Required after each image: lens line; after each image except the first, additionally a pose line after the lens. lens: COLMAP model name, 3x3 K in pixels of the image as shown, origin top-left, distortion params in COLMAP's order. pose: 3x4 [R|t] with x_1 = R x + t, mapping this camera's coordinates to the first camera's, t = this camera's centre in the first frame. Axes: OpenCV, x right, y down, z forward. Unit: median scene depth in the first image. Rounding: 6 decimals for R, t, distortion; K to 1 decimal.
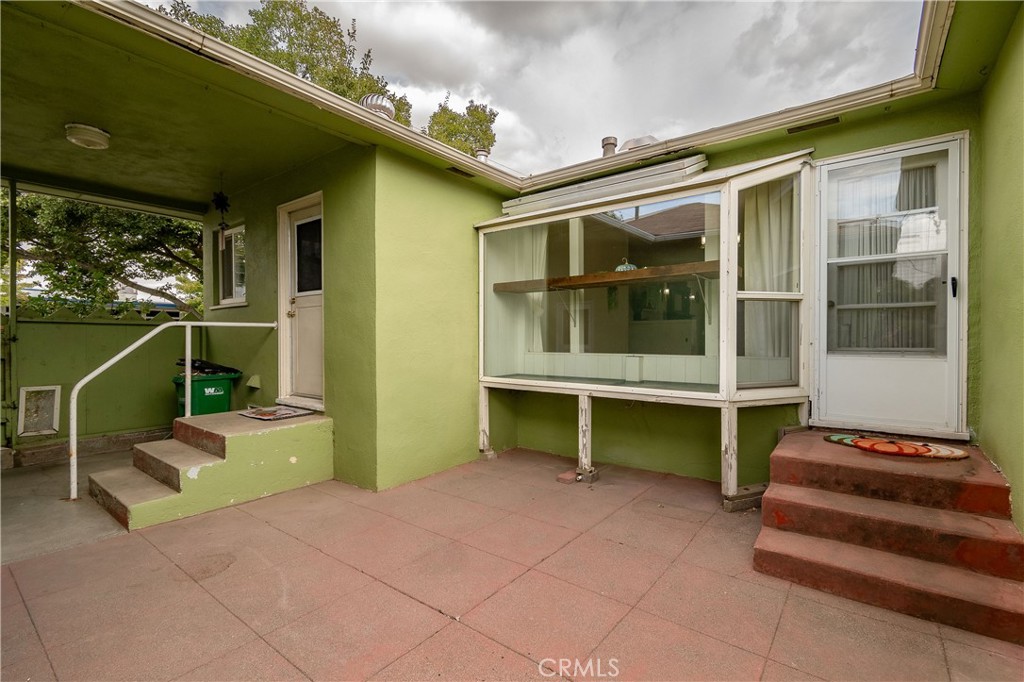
lens RADIAL K [[469.2, 0, 513.7], [0, 469.2, 336.6], [0, 0, 1]] dist [0.006055, -0.004267]
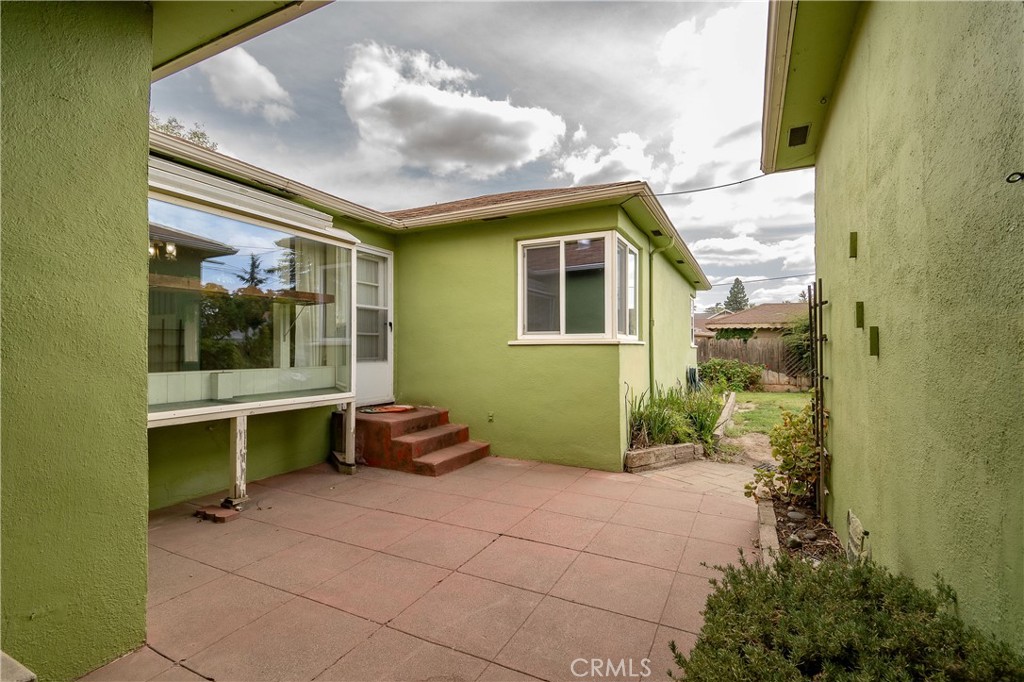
lens RADIAL K [[469.2, 0, 509.1], [0, 469.2, 343.8], [0, 0, 1]] dist [0.006055, -0.004267]
pose [[-0.185693, 0.016479, 0.982470, -1.001097], [0.005298, 0.999862, -0.015770, 0.001166], [-0.982594, 0.002277, -0.185755, 0.771000]]
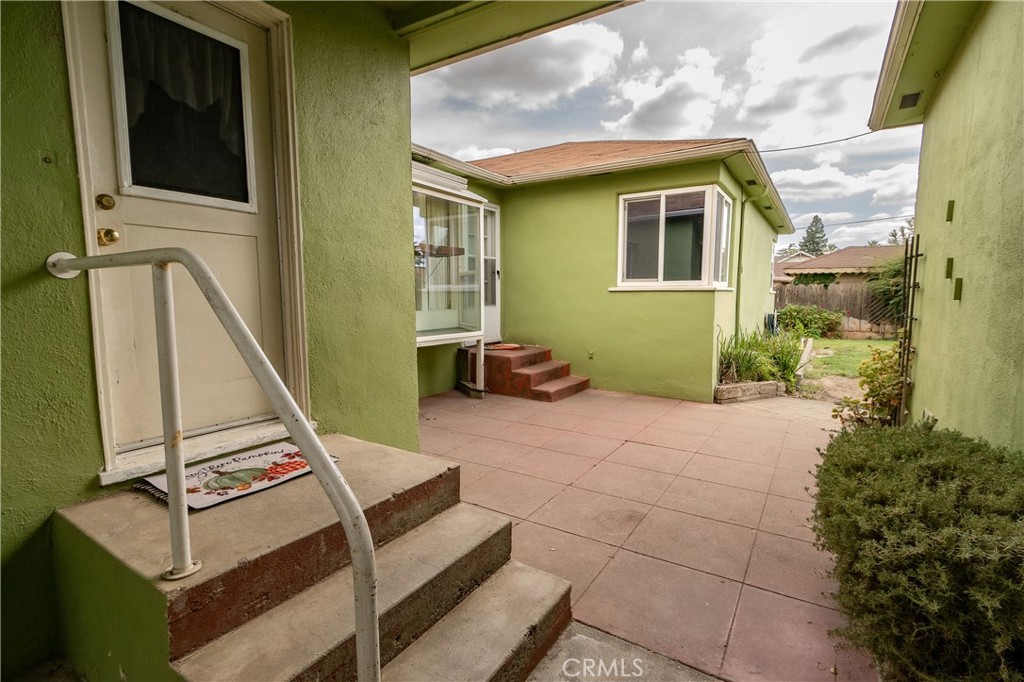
lens RADIAL K [[469.2, 0, 516.1], [0, 469.2, 345.9], [0, 0, 1]] dist [0.006055, -0.004267]
pose [[-0.078961, -0.102828, 0.991560, -1.191786], [0.003844, 0.994627, 0.103452, 0.000884], [-0.996870, 0.011980, -0.078142, 0.964698]]
